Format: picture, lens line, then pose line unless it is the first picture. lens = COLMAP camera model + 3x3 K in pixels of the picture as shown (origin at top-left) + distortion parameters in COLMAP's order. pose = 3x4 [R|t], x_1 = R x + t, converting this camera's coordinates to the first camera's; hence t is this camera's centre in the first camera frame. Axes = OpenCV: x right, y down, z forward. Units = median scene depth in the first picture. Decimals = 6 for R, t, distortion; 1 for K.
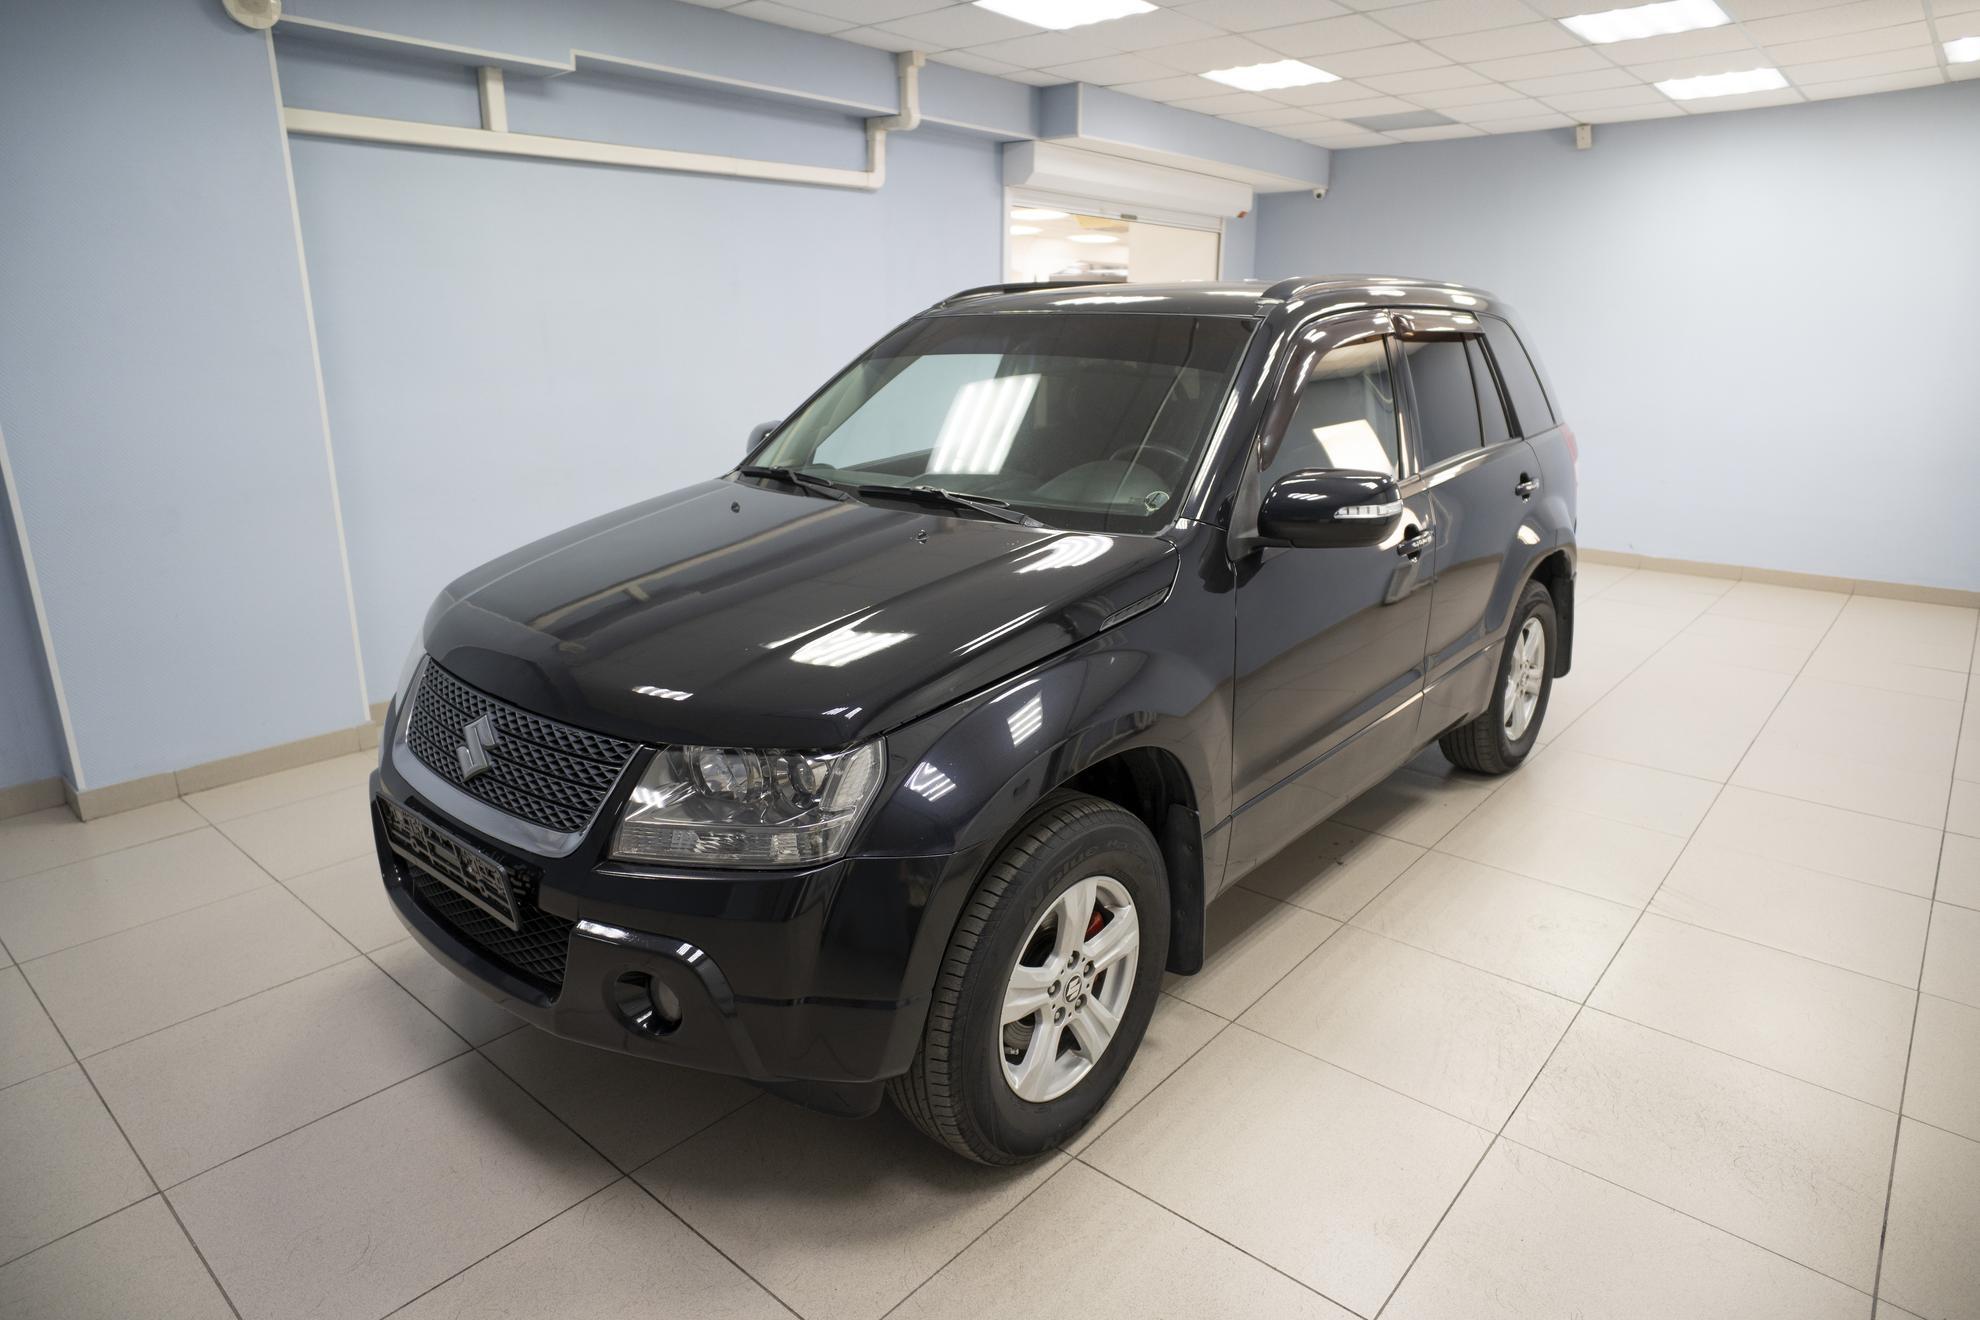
lens RADIAL K [[1175.8, 0, 1000.3], [0, 1175.8, 659.9], [0, 0, 1]] dist [-0.054198, 0.043369]
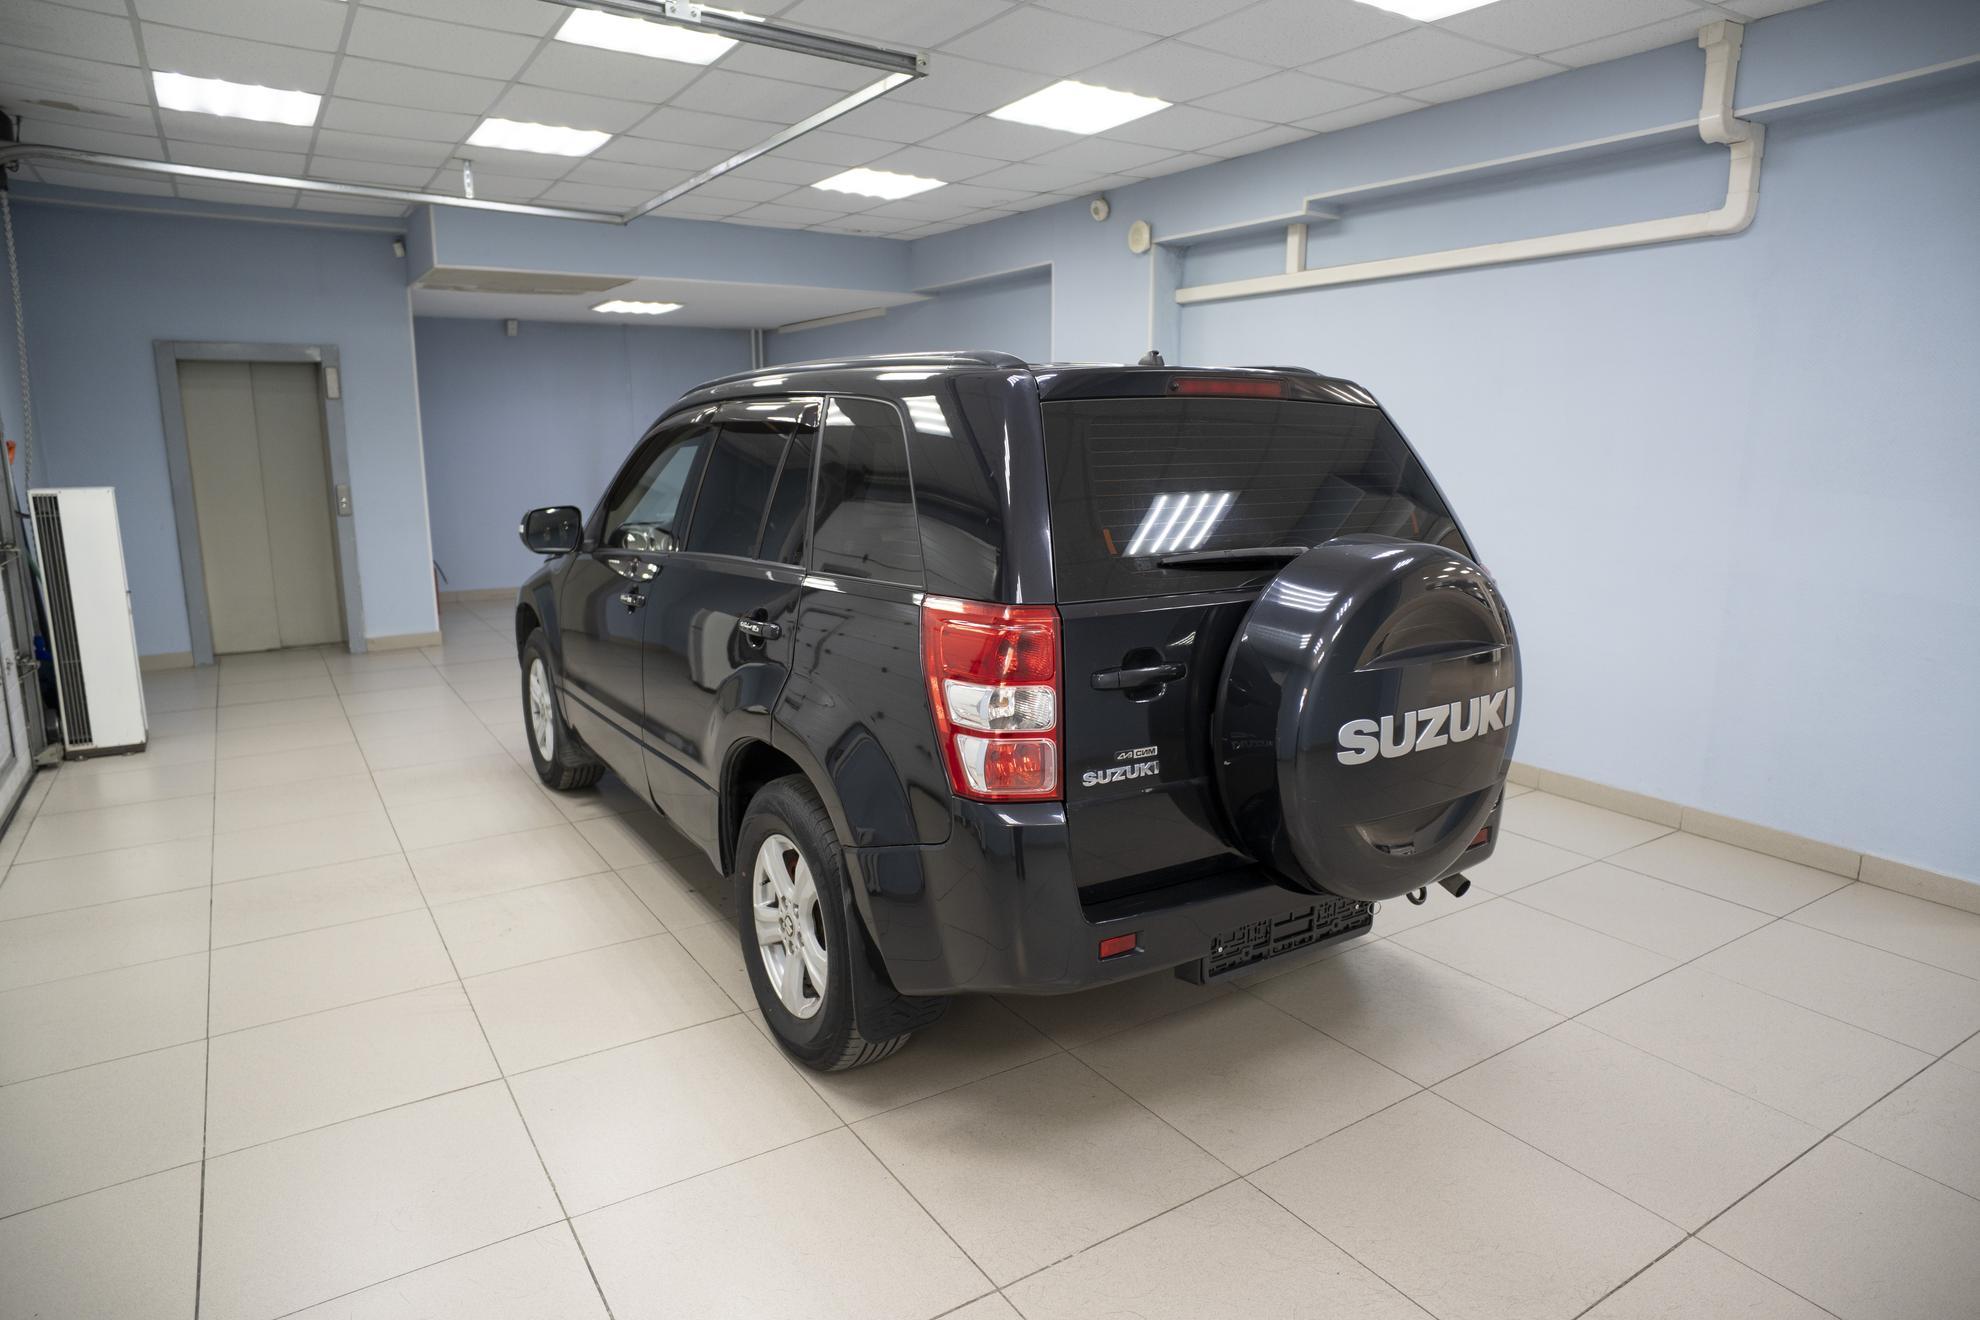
lens RADIAL K [[1175.8, 0, 980.3], [0, 1175.8, 663.7], [0, 0, 1]] dist [-0.054198, 0.043369]
pose [[-0.290065, 0.185785, -0.938800, 0.663845], [-0.265080, 0.926996, 0.265352, -0.218455], [0.919562, 0.325826, -0.219641, 0.781702]]
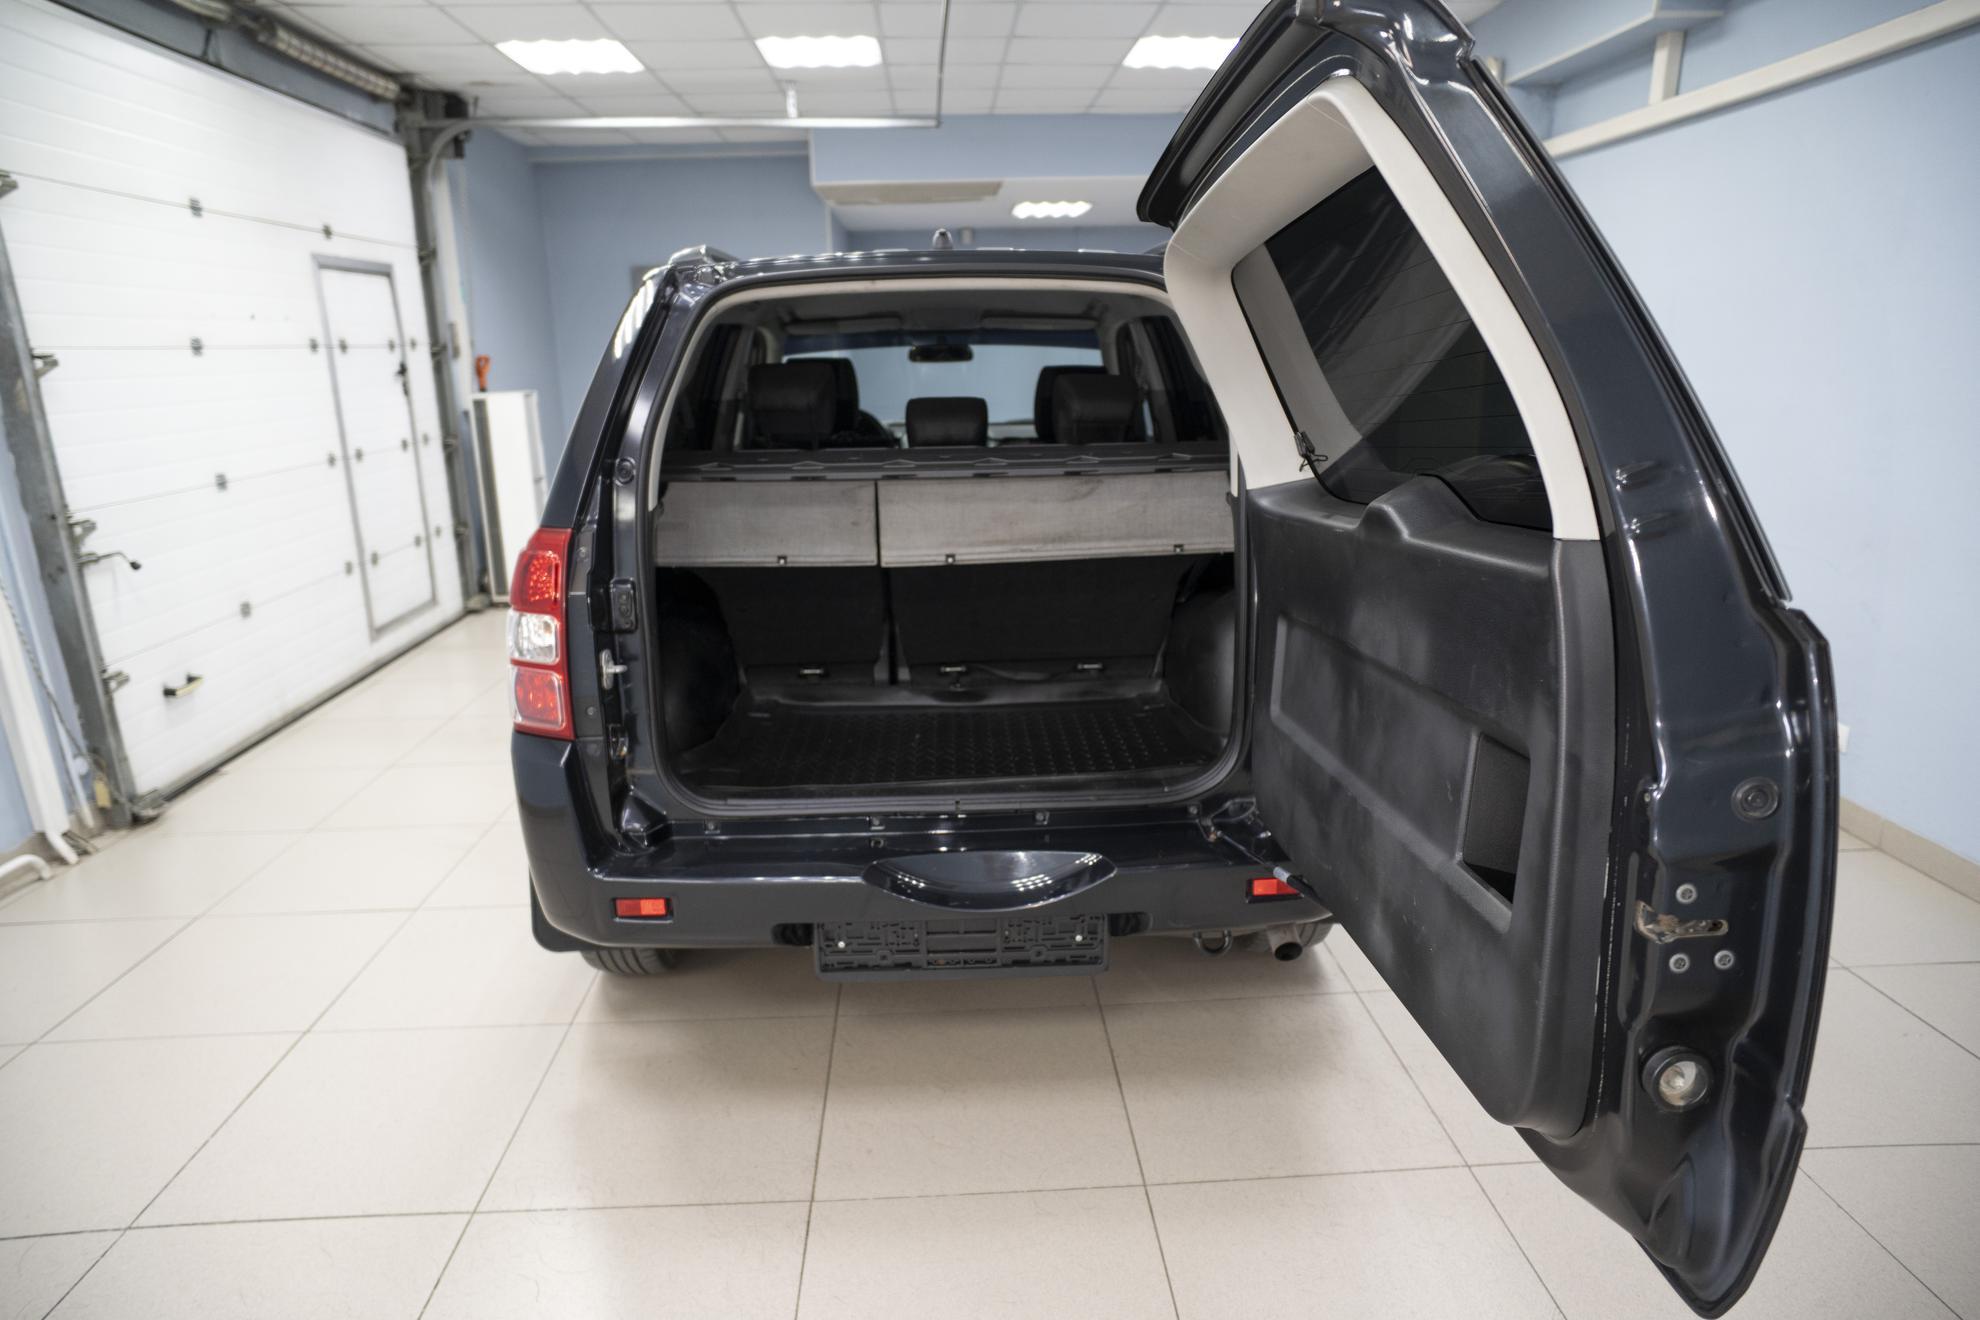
lens RADIAL K [[1175.8, 0, 979.5], [0, 1175.8, 667.1], [0, 0, 1]] dist [-0.054198, 0.043369]
pose [[-0.733122, 0.196621, -0.651055, 0.465827], [-0.168486, 0.874946, 0.453962, -0.276018], [0.658896, 0.442503, -0.608315, 0.995538]]
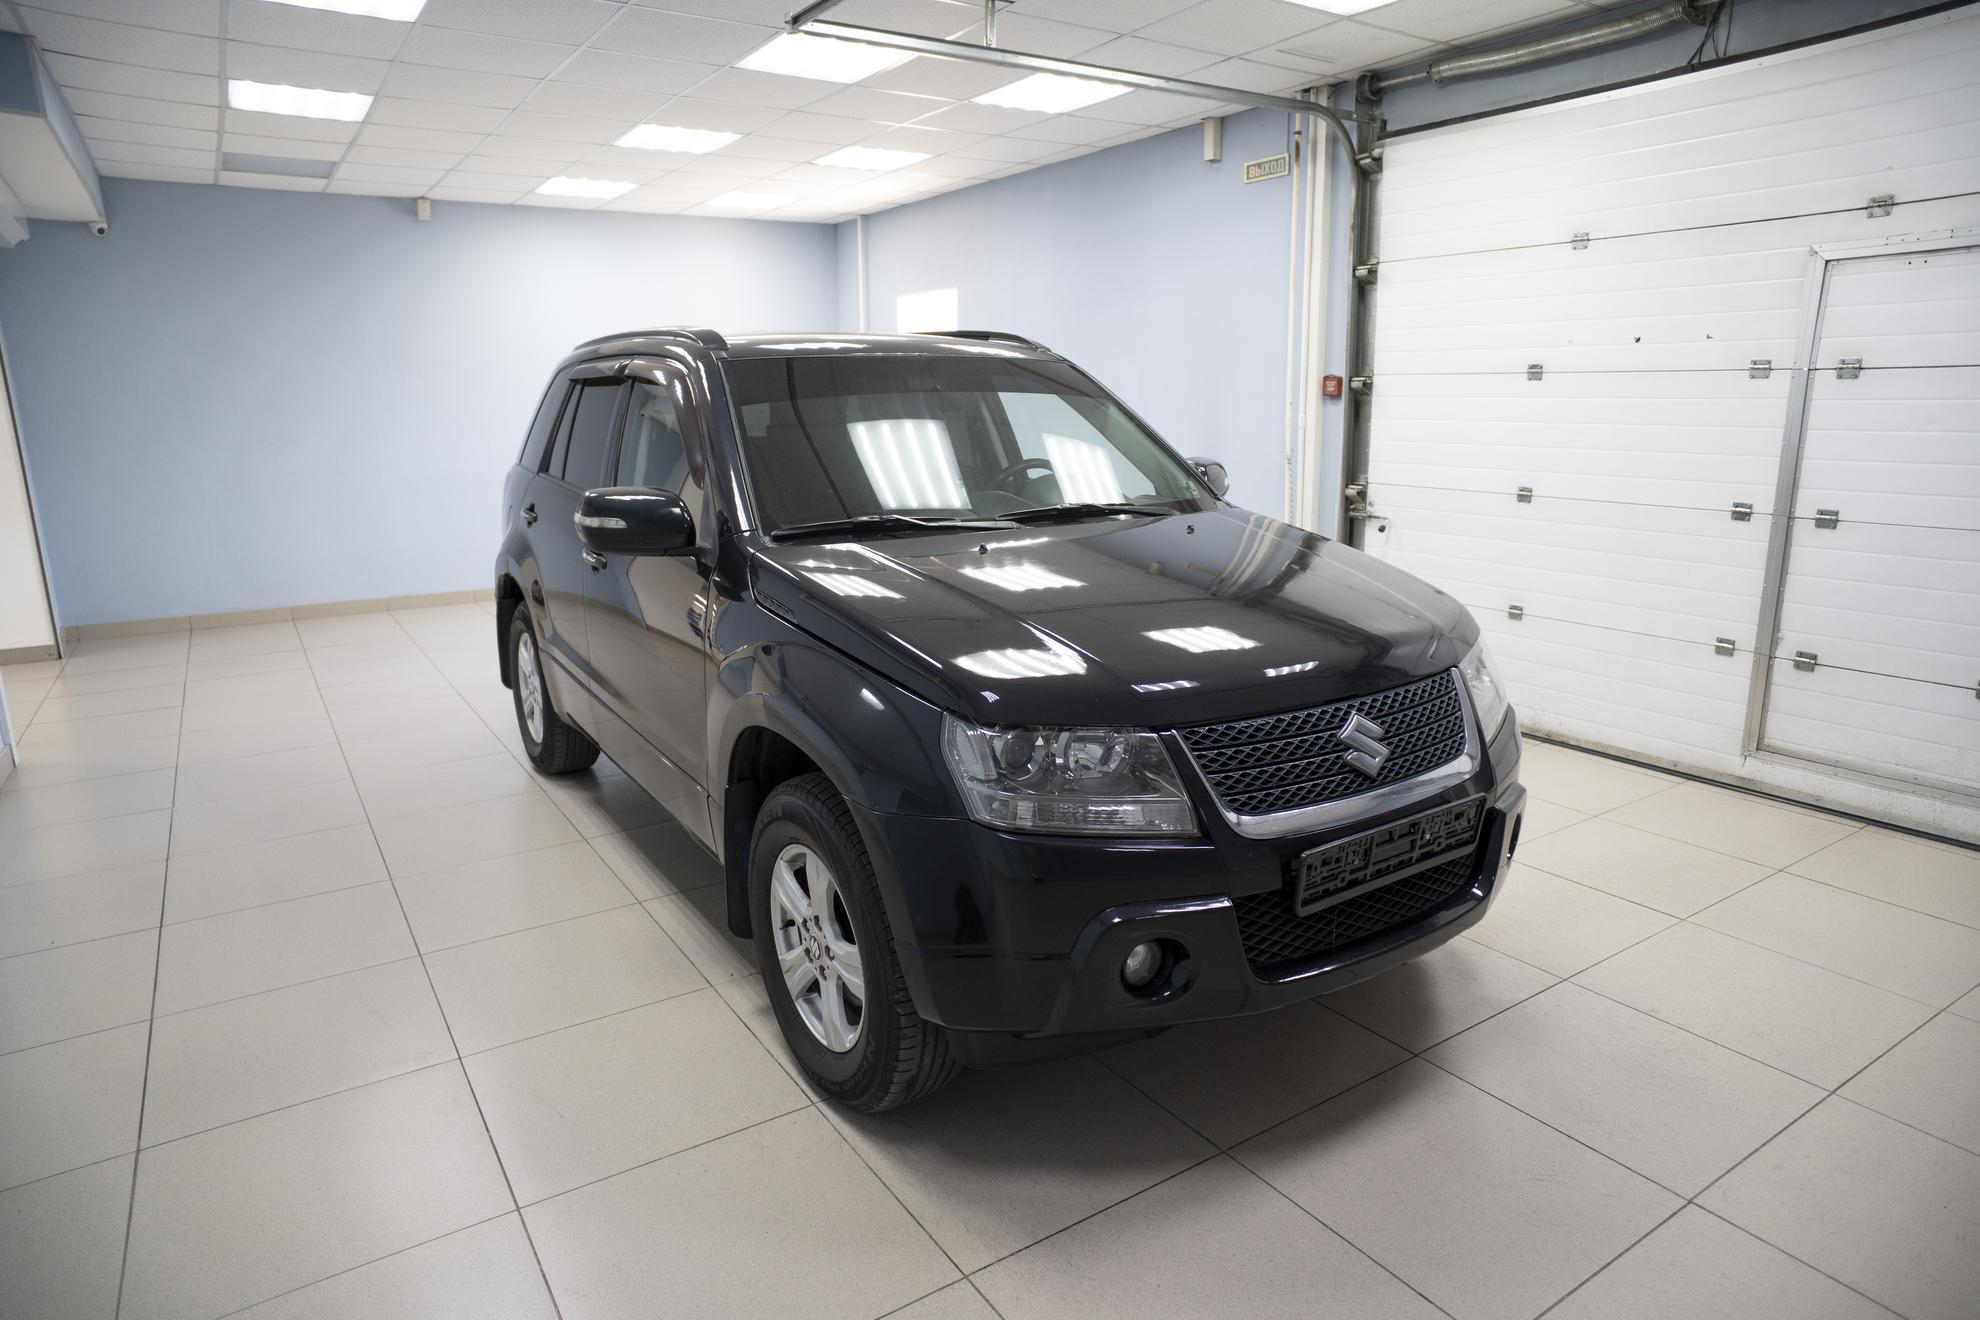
lens RADIAL K [[1175.8, 0, 1009.4], [0, 1175.8, 653.9], [0, 0, 1]] dist [-0.054198, 0.043369]
pose [[0.276300, -0.215513, 0.936596, -0.509174], [0.274133, 0.951721, 0.138123, -0.078826], [-0.921146, 0.218588, 0.322040, 0.308241]]
